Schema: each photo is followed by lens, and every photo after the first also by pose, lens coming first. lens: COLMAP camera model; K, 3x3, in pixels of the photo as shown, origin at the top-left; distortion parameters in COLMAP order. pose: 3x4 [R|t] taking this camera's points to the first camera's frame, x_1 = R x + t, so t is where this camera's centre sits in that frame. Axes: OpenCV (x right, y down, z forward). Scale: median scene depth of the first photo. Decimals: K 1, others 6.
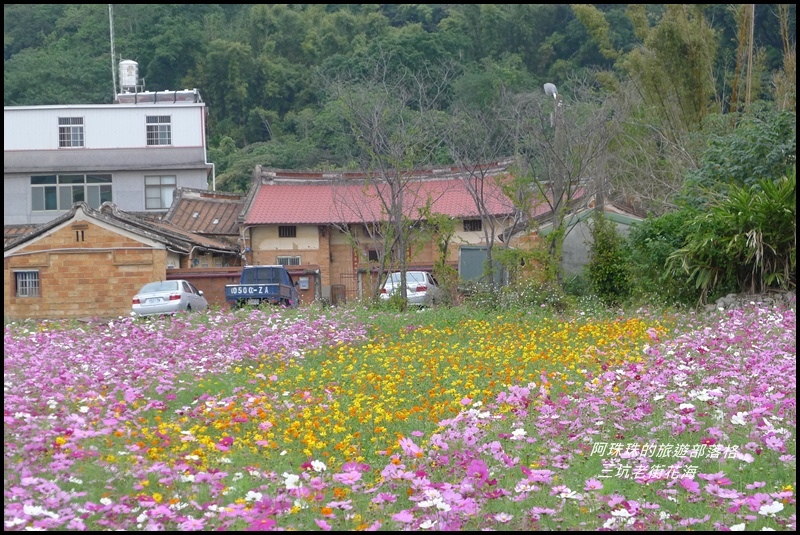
lens RADIAL K [[2065.4, 0, 399.6], [0, 2065.4, 265.4], [0, 0, 1]] dist [0.097565, 0.000000]
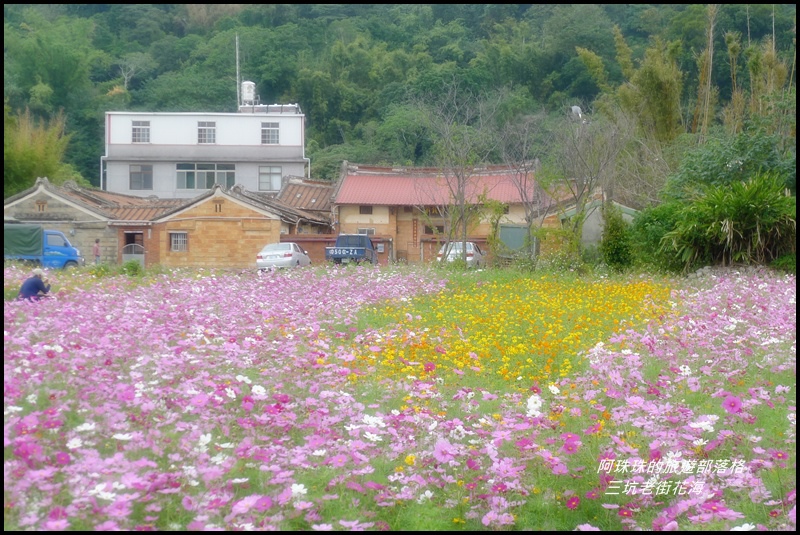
lens RADIAL K [[1499.7, 0, 400.8], [0, 1499.7, 267.6], [0, 0, 1]] dist [-0.013532, 0.000000]
pose [[0.999333, 0.033258, -0.015102, -0.014746], [-0.032948, 0.999251, 0.020295, 0.000841], [0.015766, -0.019784, 0.999680, 0.010054]]
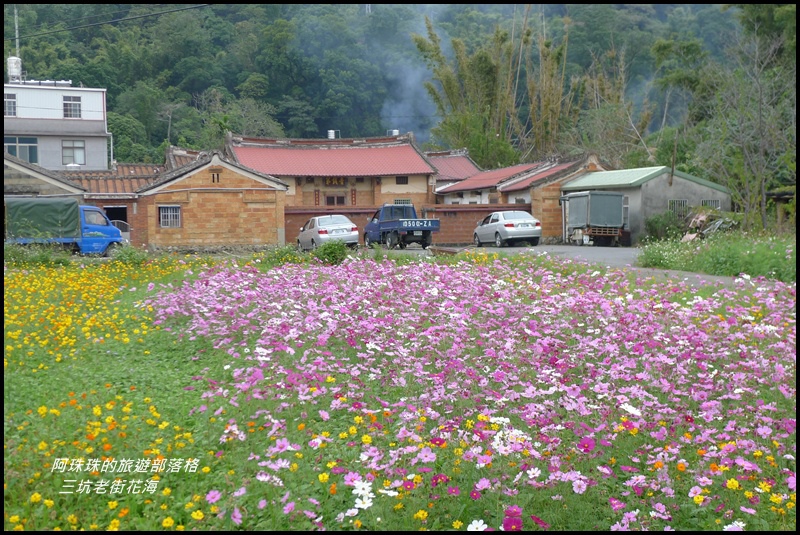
lens RADIAL K [[1078.9, 0, 400.3], [0, 1078.9, 268.7], [0, 0, 1]] dist [-0.038439, 0.000000]
pose [[0.900781, -0.007357, 0.434212, -0.277200], [-0.013877, 0.998858, 0.045713, 0.007199], [-0.434053, -0.047203, 0.899650, 0.317519]]
